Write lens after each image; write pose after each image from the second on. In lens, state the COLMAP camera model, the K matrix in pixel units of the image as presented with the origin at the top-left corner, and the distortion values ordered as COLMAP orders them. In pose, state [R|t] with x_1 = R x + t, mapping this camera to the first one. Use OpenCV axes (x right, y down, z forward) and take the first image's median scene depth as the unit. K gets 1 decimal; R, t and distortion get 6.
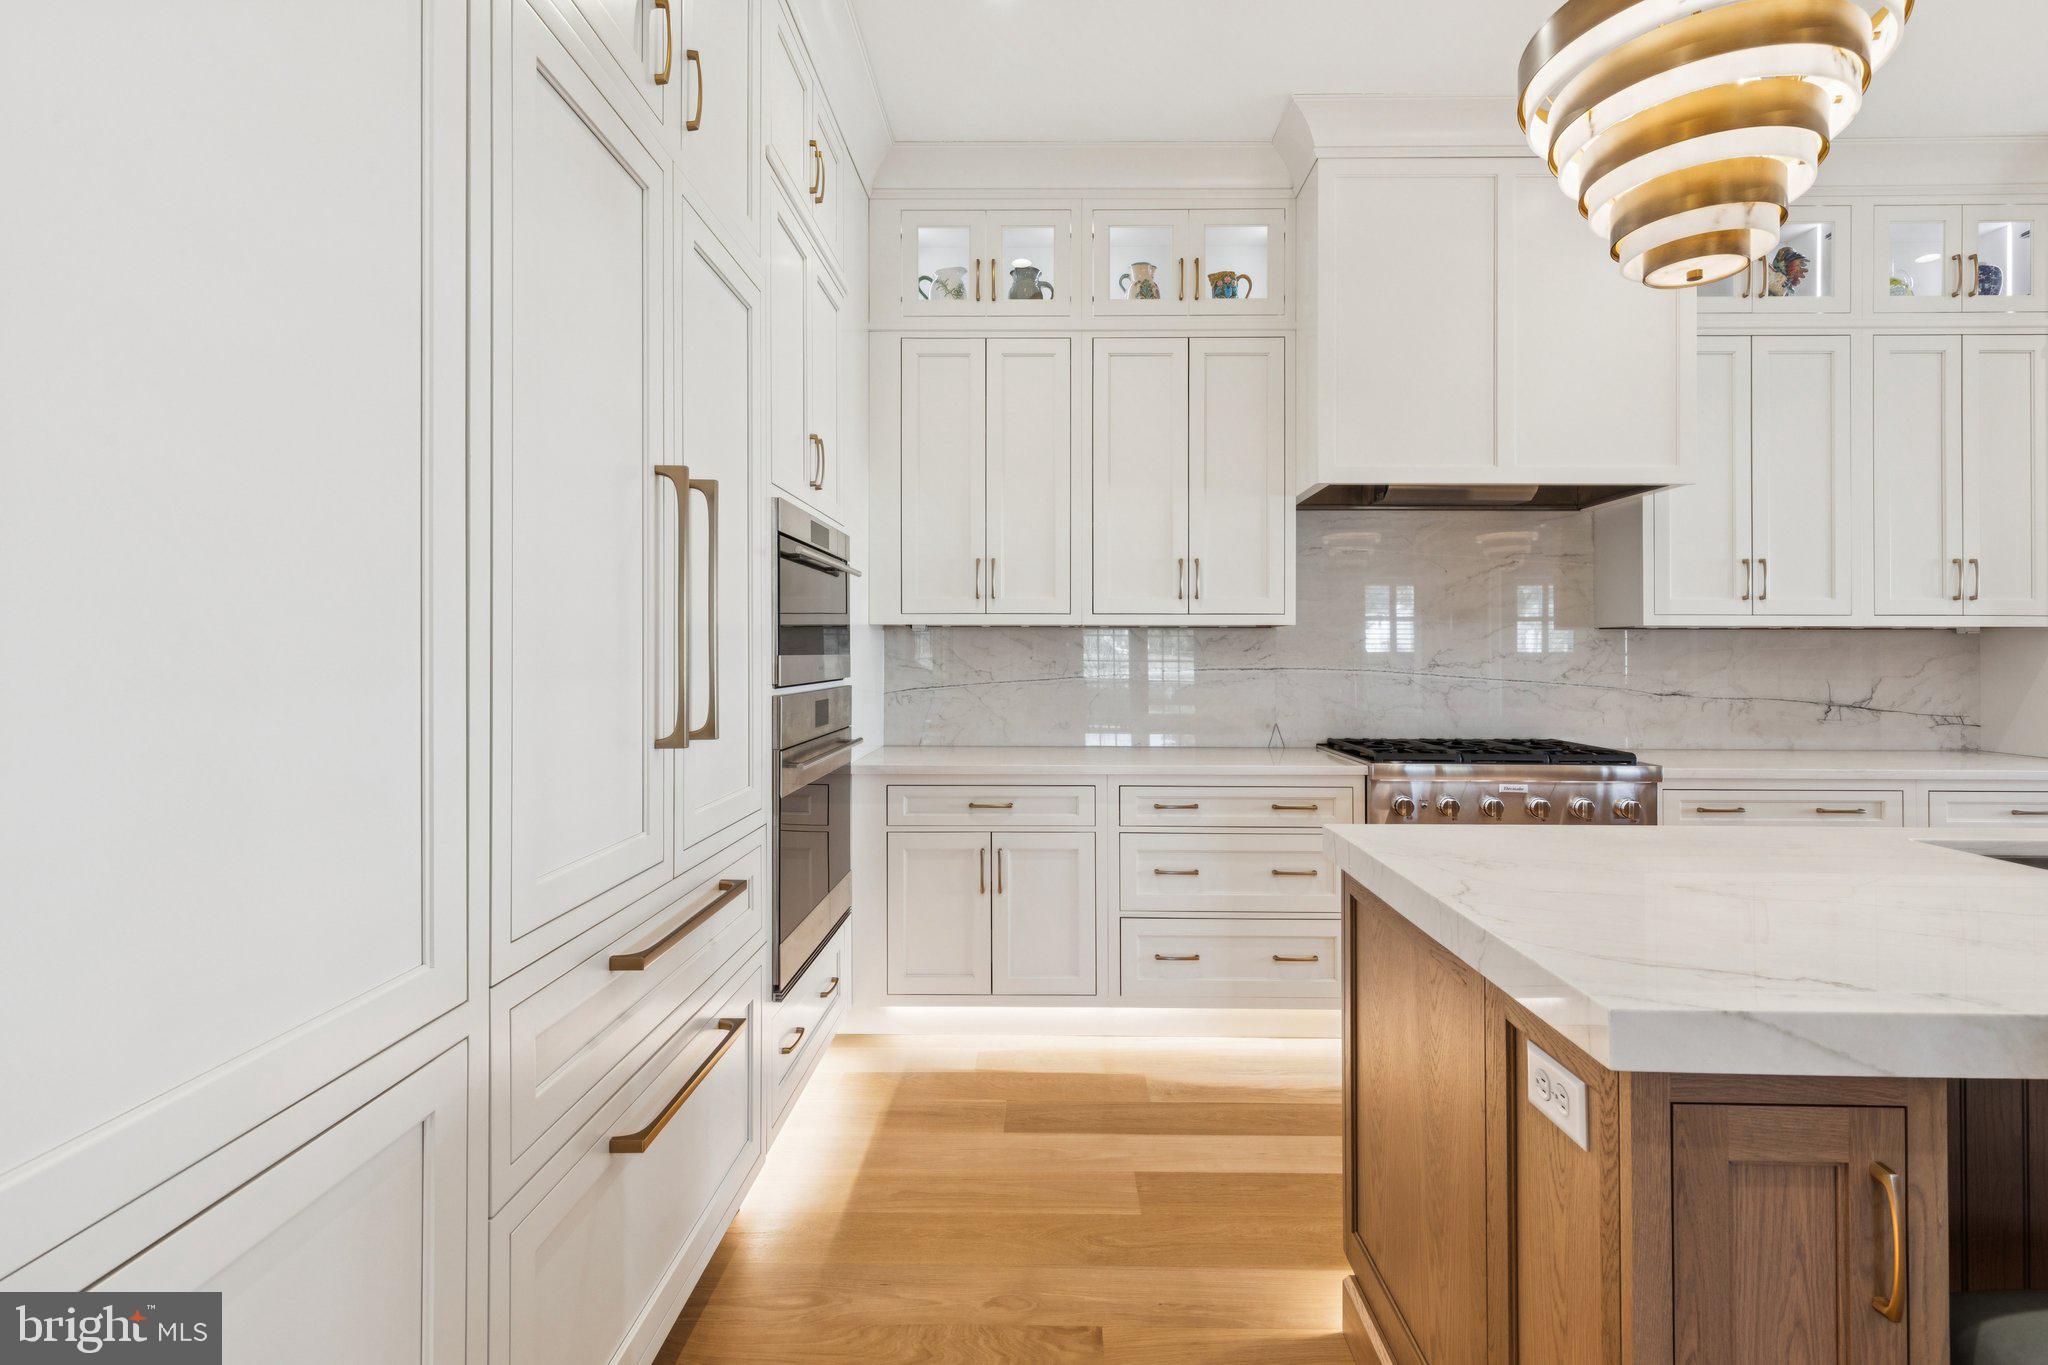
lens RADIAL K [[944.9, 0, 1033.5], [0, 944.9, 635.4], [0, 0, 1]] dist [0.006015, -0.000344]
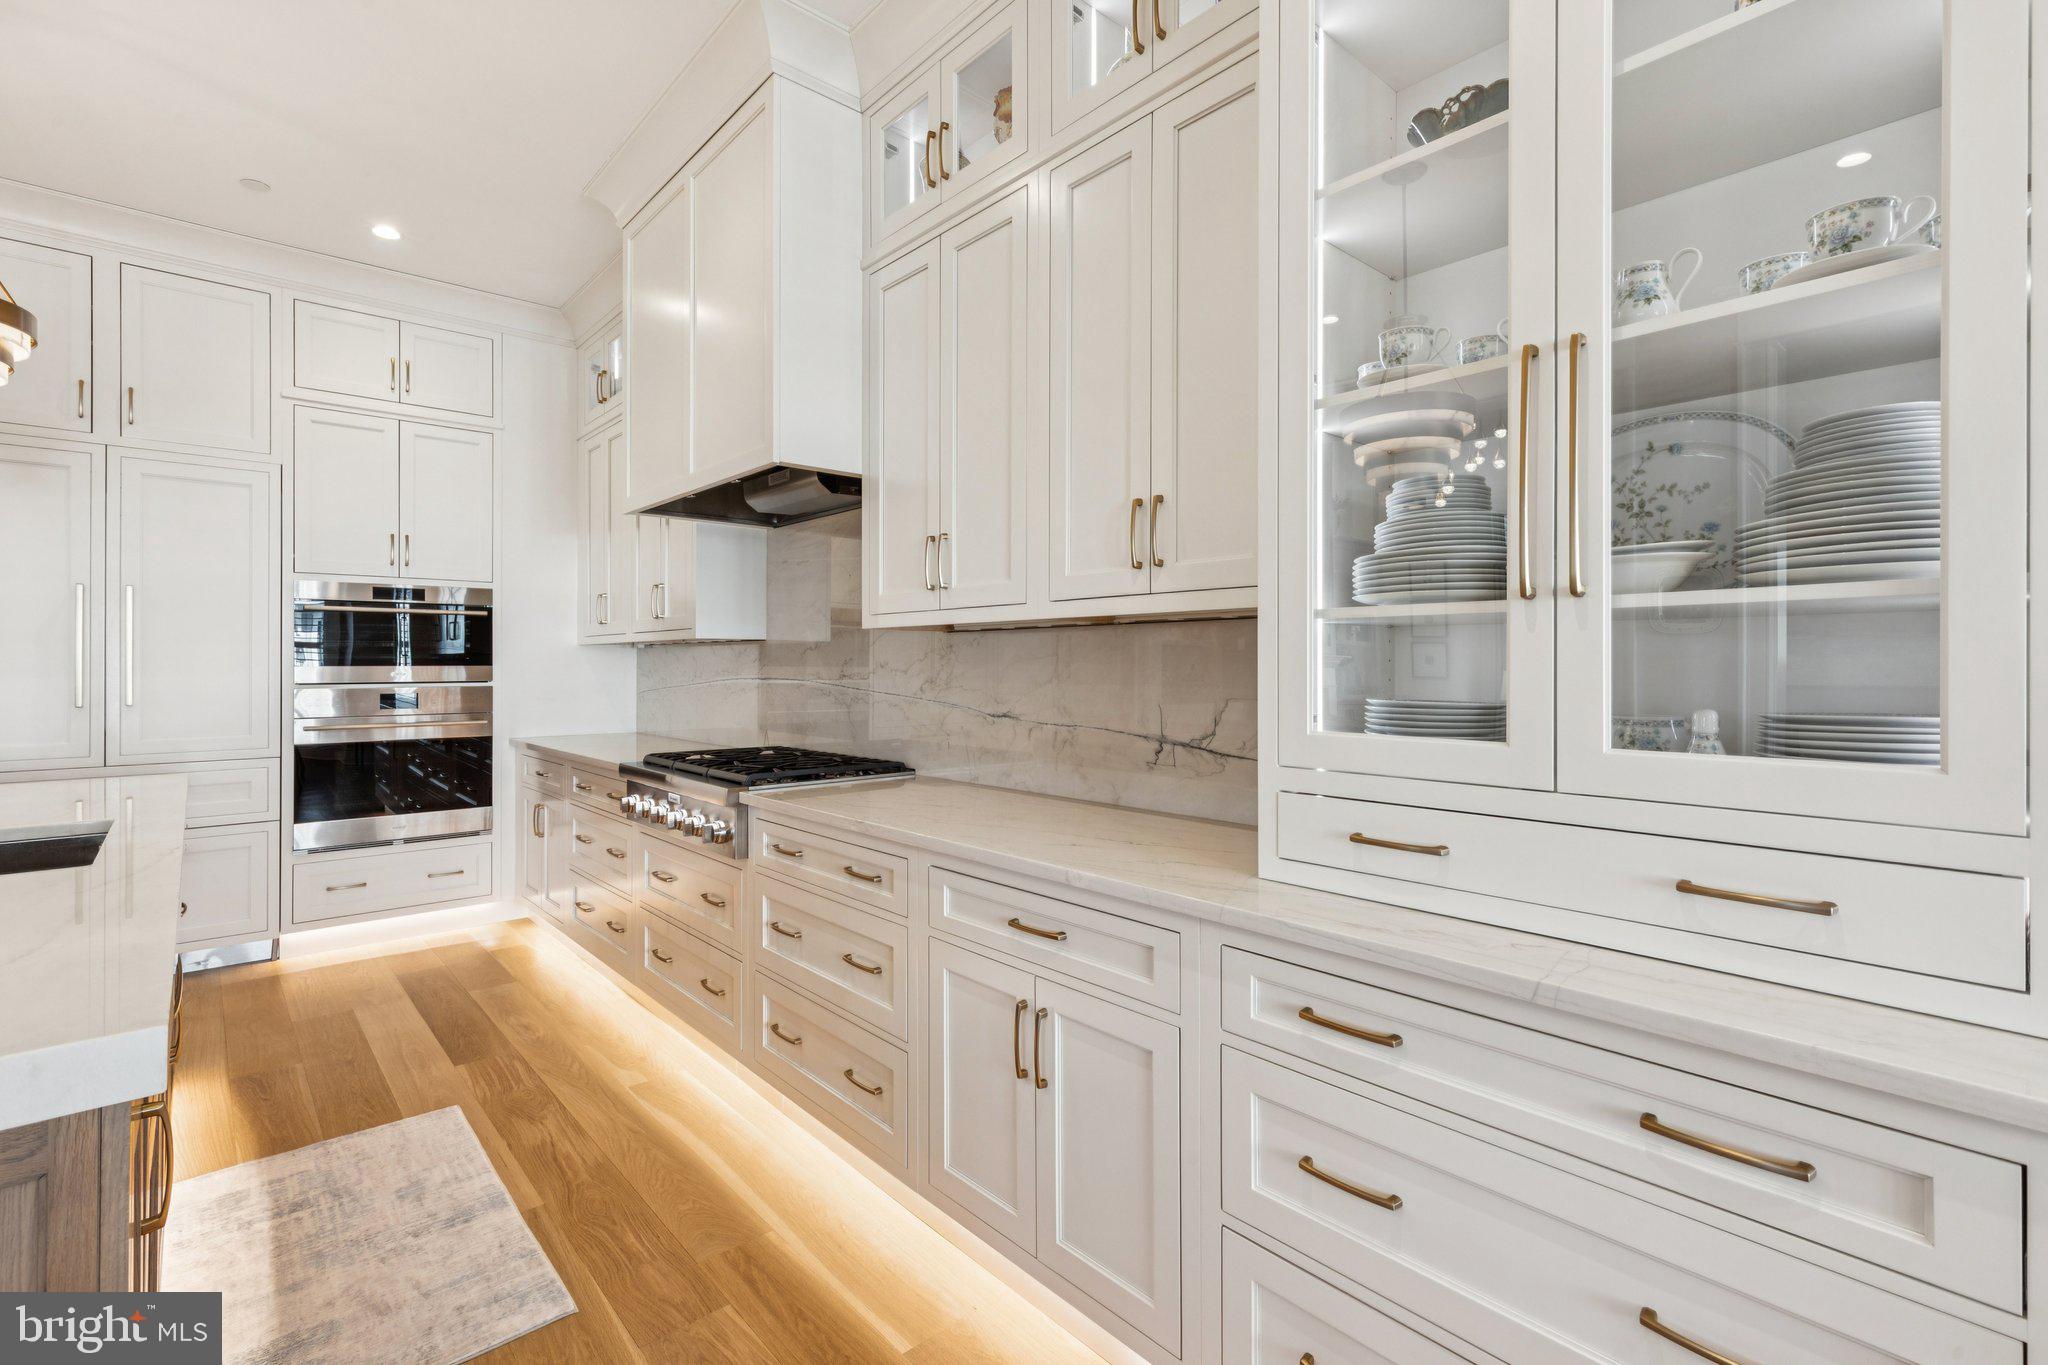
lens RADIAL K [[925.8, 0, 1023.7], [0, 925.8, 662.0], [0, 0, 1]] dist [0.006781, -0.000747]
pose [[0.680945, -0.004995, -0.732317, 1.363391], [0.015862, 0.999843, 0.007930, 0.014690], [0.732163, -0.017016, 0.680917, 0.560344]]
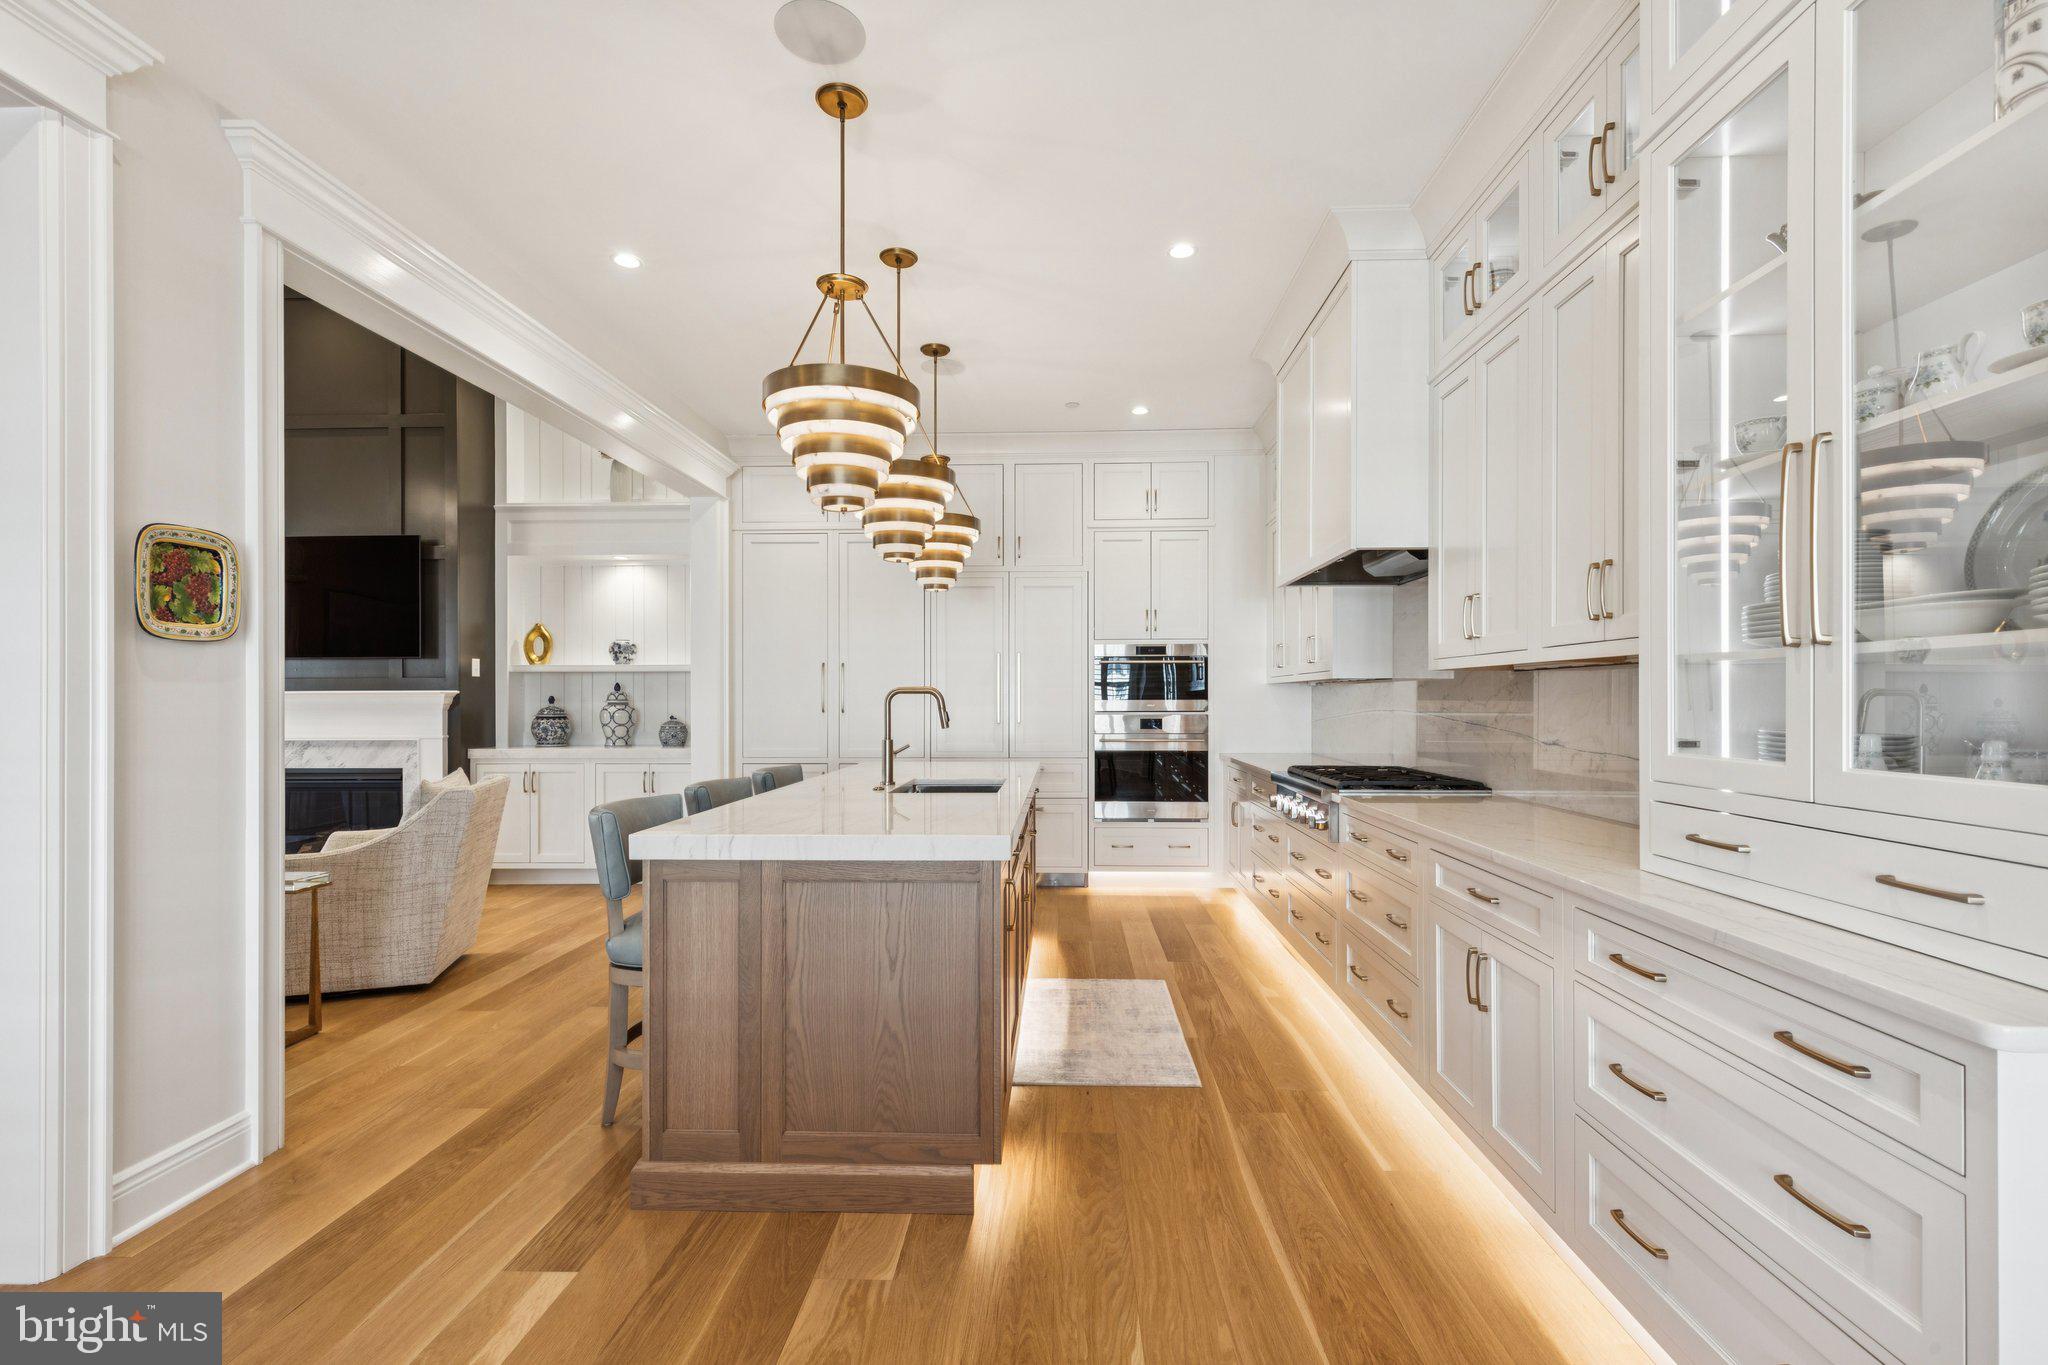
lens RADIAL K [[919.9, 0, 1030.1], [0, 919.9, 698.9], [0, 0, 1]] dist [0.003222, -0.000380]
pose [[-0.016790, -0.002615, -0.999856, 1.698492], [0.020034, 0.999795, -0.002951, 0.015021], [0.999658, -0.020080, -0.016734, 0.589378]]
